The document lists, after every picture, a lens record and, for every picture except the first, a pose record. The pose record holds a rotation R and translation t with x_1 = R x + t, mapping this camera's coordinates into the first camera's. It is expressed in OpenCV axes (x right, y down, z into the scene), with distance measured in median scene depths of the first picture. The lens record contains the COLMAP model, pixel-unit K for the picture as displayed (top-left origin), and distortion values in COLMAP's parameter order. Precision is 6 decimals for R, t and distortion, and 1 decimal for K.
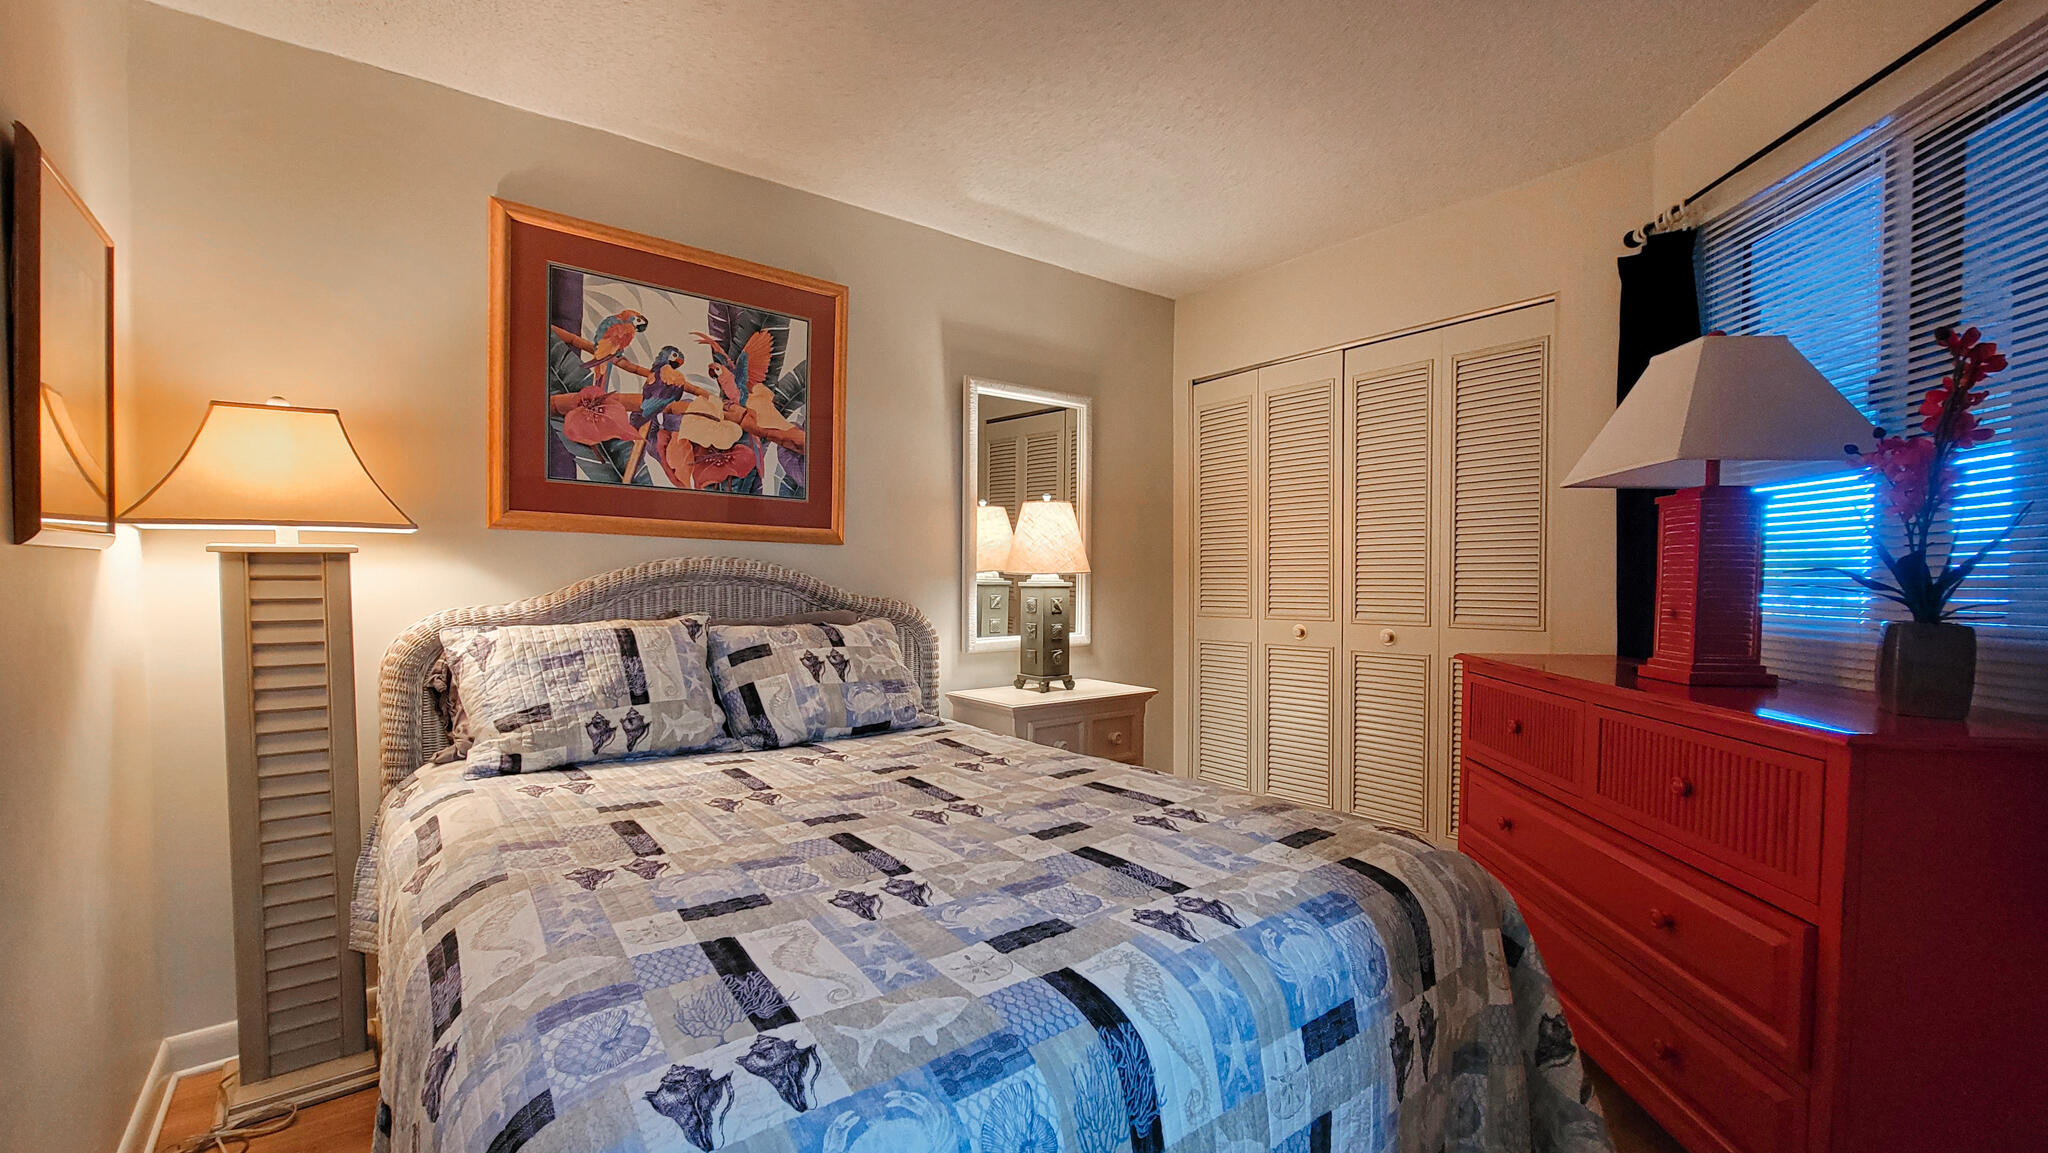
lens RADIAL K [[859.8, 0, 1023.7], [0, 859.8, 594.0], [0, 0, 1]] dist [-0.006391, 0.000713]
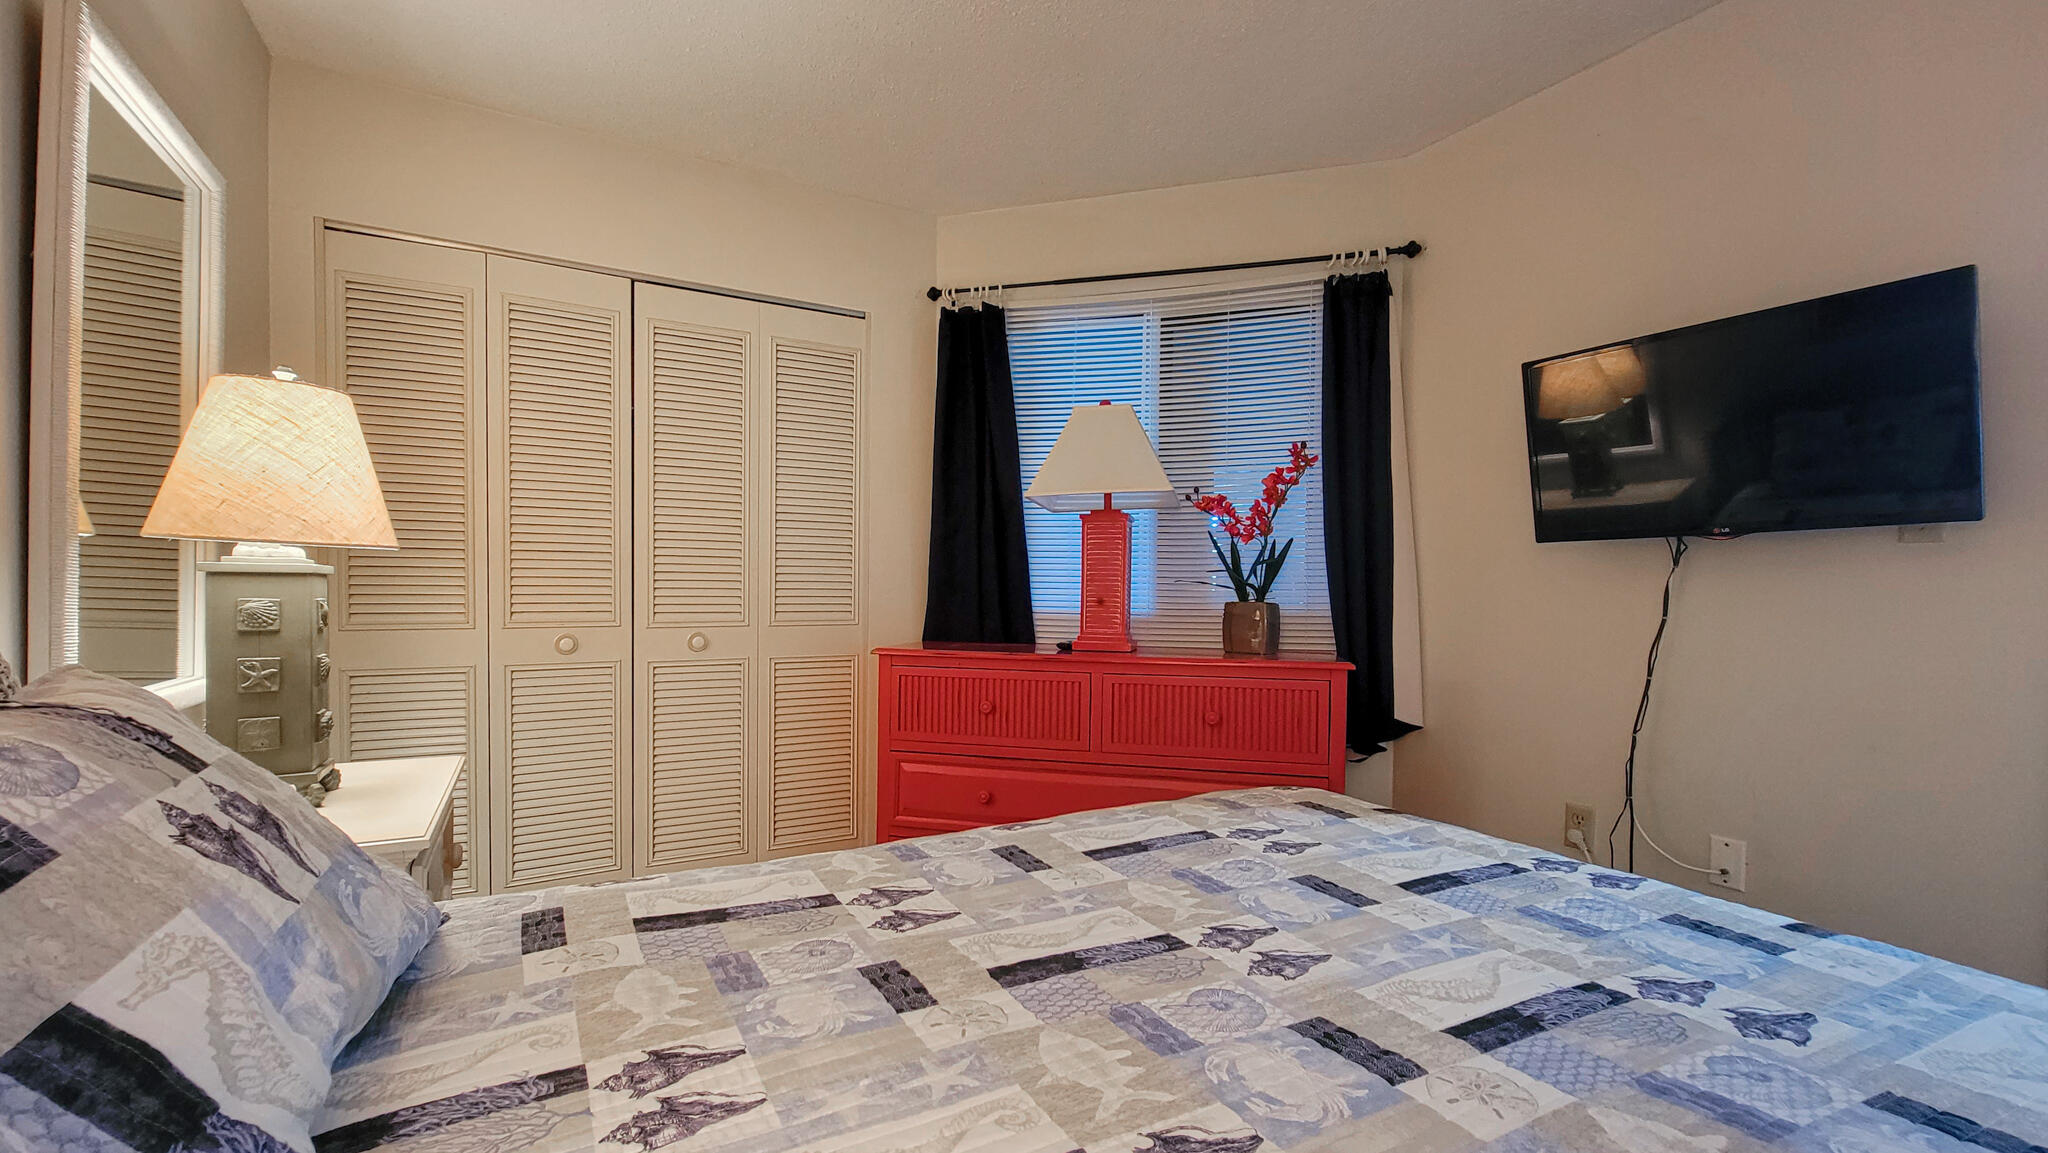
lens RADIAL K [[859.8, 0, 1022.5], [0, 859.8, 575.6], [0, 0, 1]] dist [-0.006391, 0.000713]
pose [[0.146588, 0.024079, 0.988905, -0.489758], [0.011284, 0.999598, -0.026012, 0.013119], [-0.989133, 0.014972, 0.146257, 0.769033]]
